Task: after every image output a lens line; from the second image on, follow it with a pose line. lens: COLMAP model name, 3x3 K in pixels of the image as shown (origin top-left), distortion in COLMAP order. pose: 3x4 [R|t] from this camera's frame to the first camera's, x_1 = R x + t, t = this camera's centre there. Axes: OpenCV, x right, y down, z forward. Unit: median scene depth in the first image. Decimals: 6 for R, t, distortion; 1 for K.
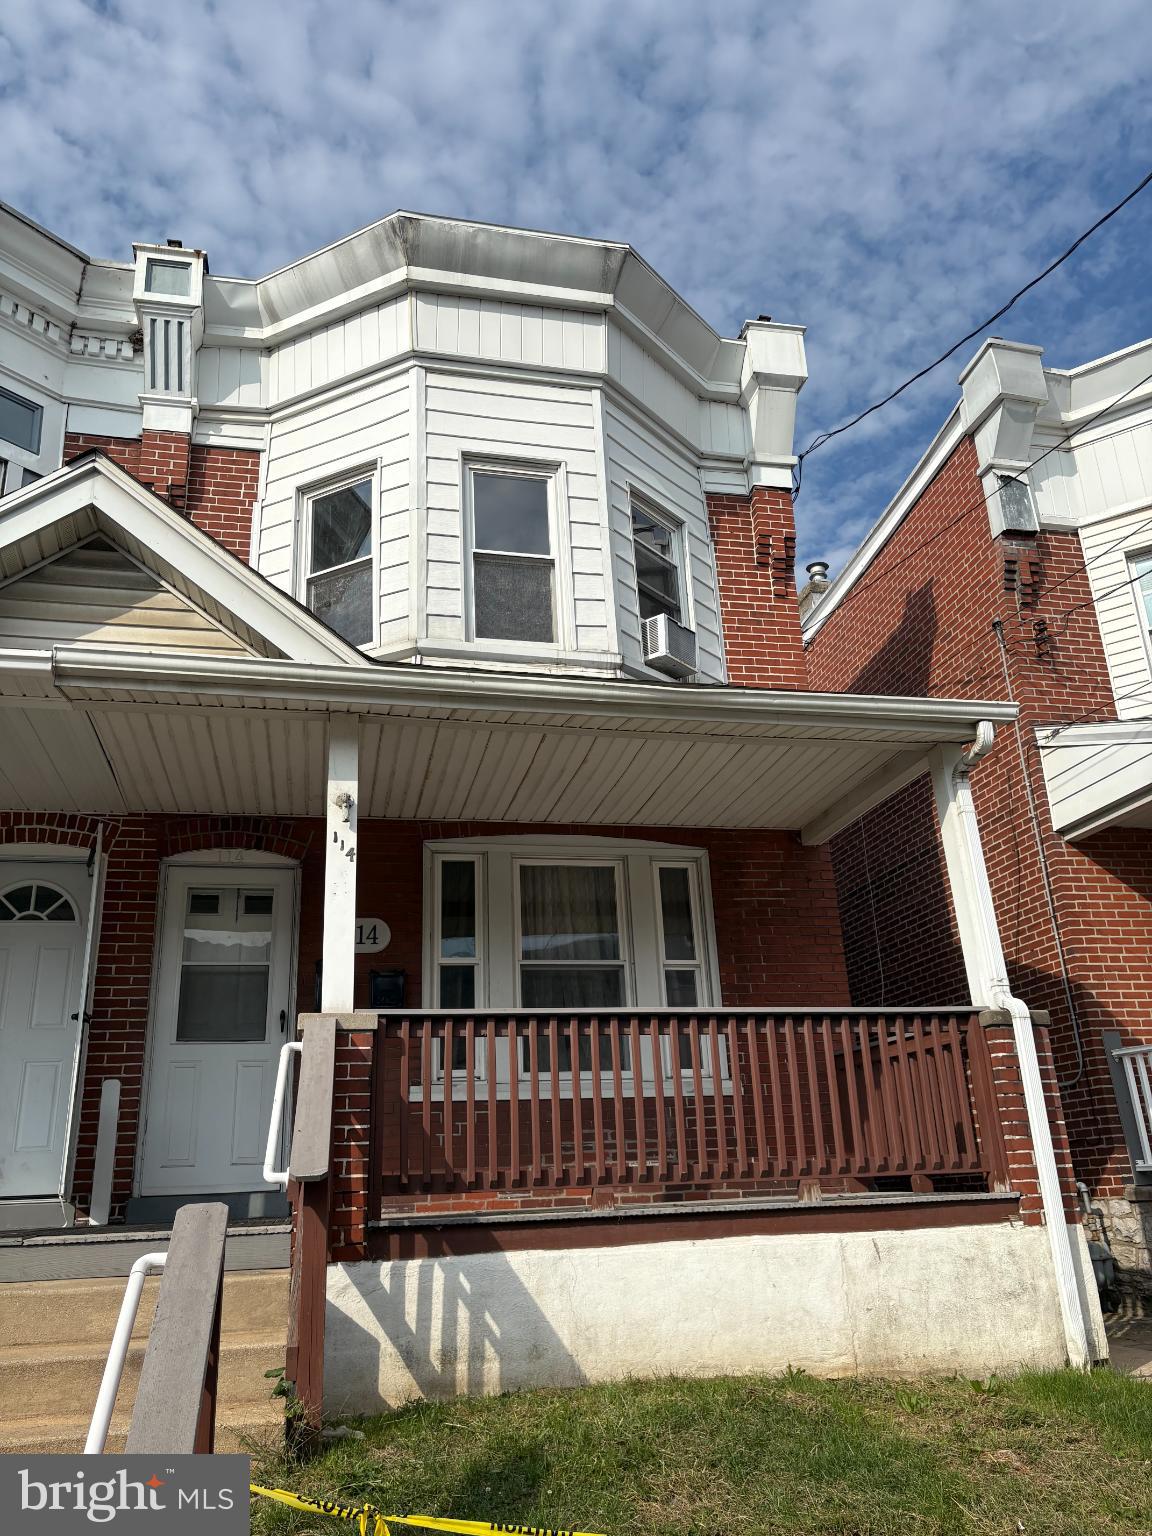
lens RADIAL K [[1166.4, 0, 575.8], [0, 1166.4, 767.8], [0, 0, 1]] dist [0.030772, -0.023842]
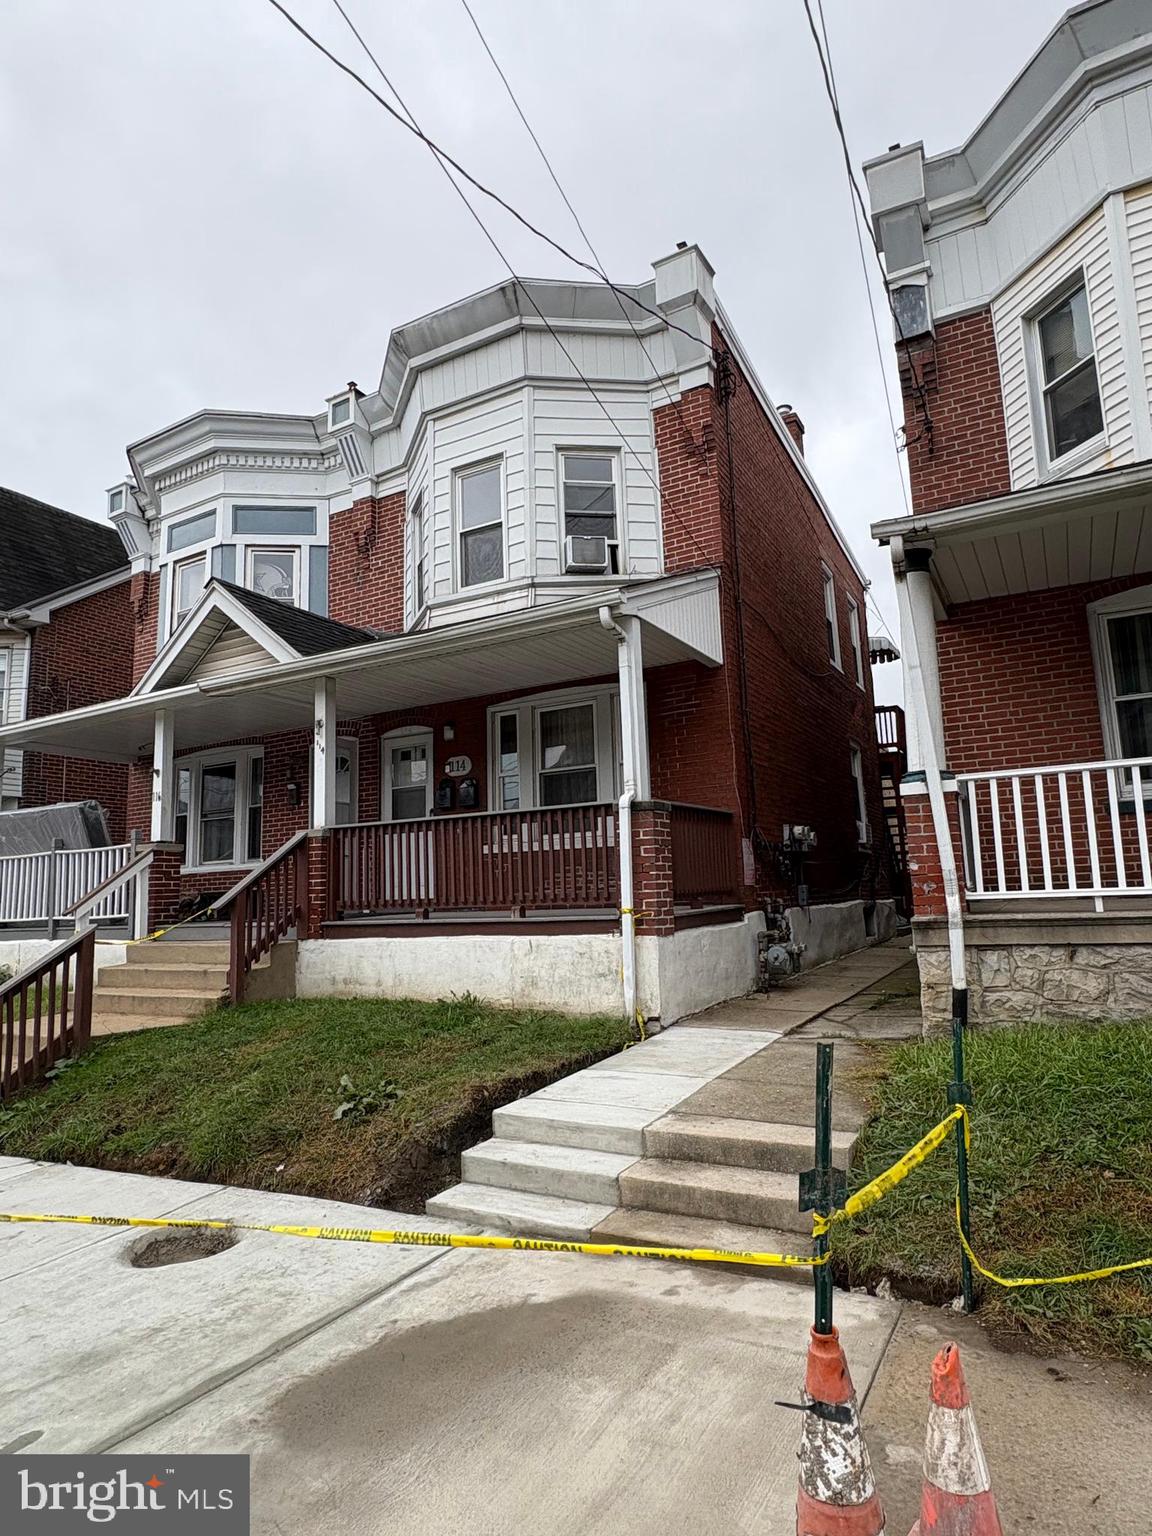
lens RADIAL K [[886.0, 0, 576.2], [0, 886.0, 766.3], [0, 0, 1]] dist [-0.013378, 0.017826]
pose [[0.742347, -0.079723, -0.665256, 0.834072], [0.238117, 0.959469, 0.150730, -0.019095], [0.626275, -0.270302, 0.731243, 0.105314]]
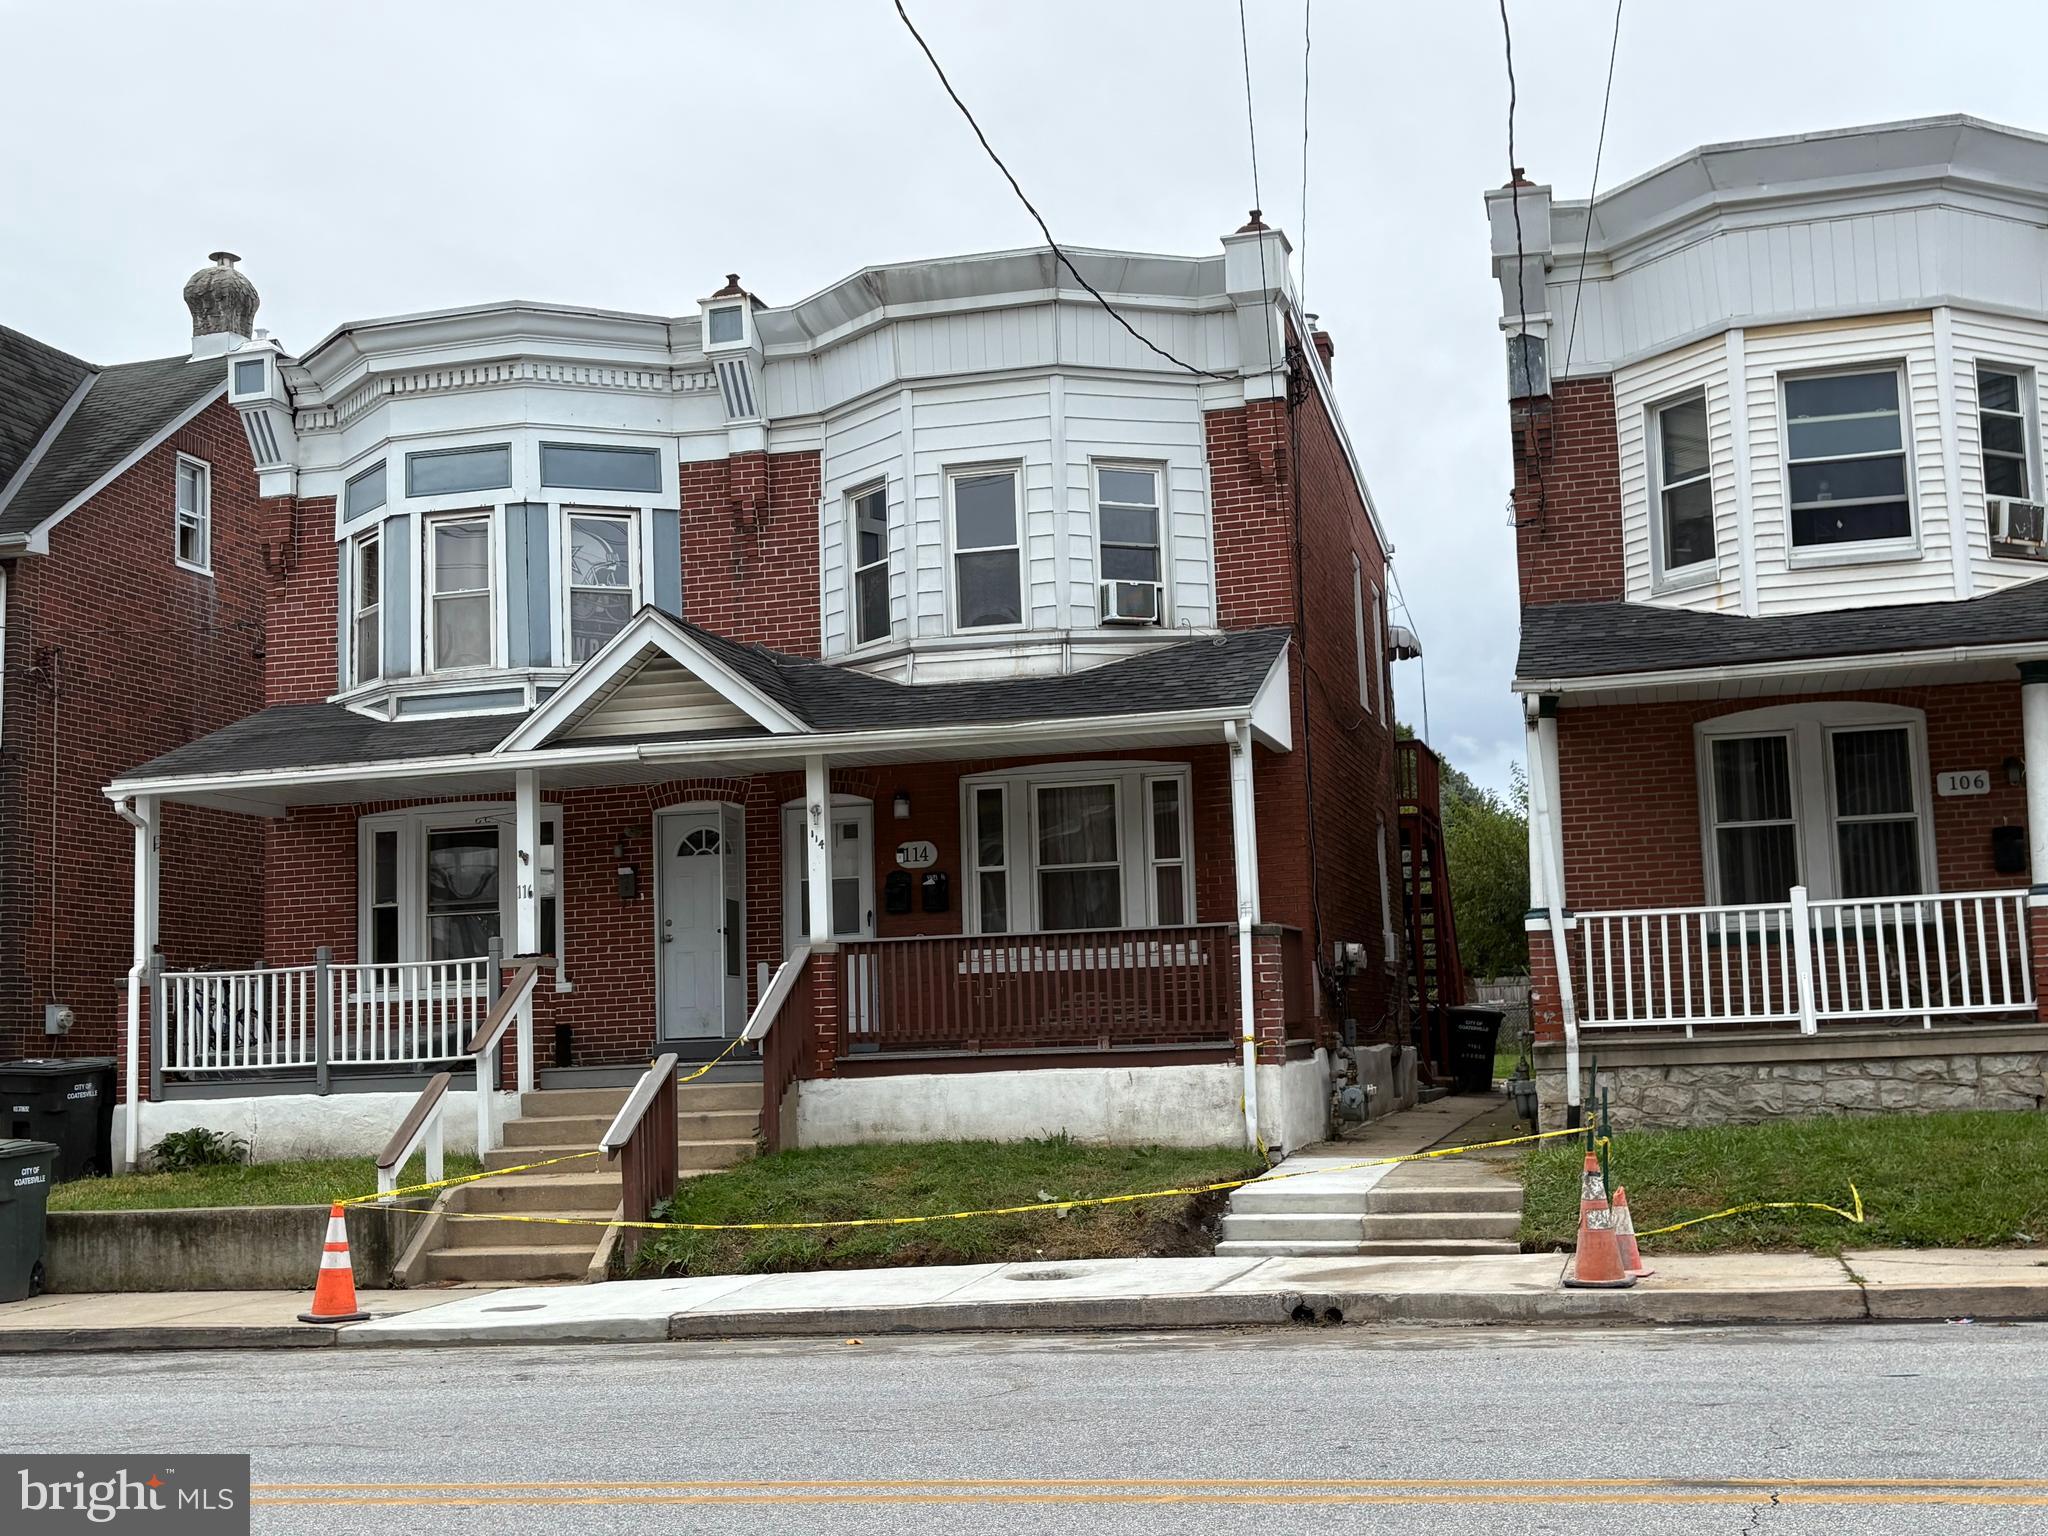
lens RADIAL K [[2408.5, 0, 1030.4], [0, 2408.5, 769.8], [0, 0, 1]] dist [0.119340, 0.000000]
pose [[0.887307, -0.039608, -0.459475, 1.159027], [0.157208, 0.962610, 0.220609, -0.518390], [0.433557, -0.267981, 0.860357, -1.243548]]
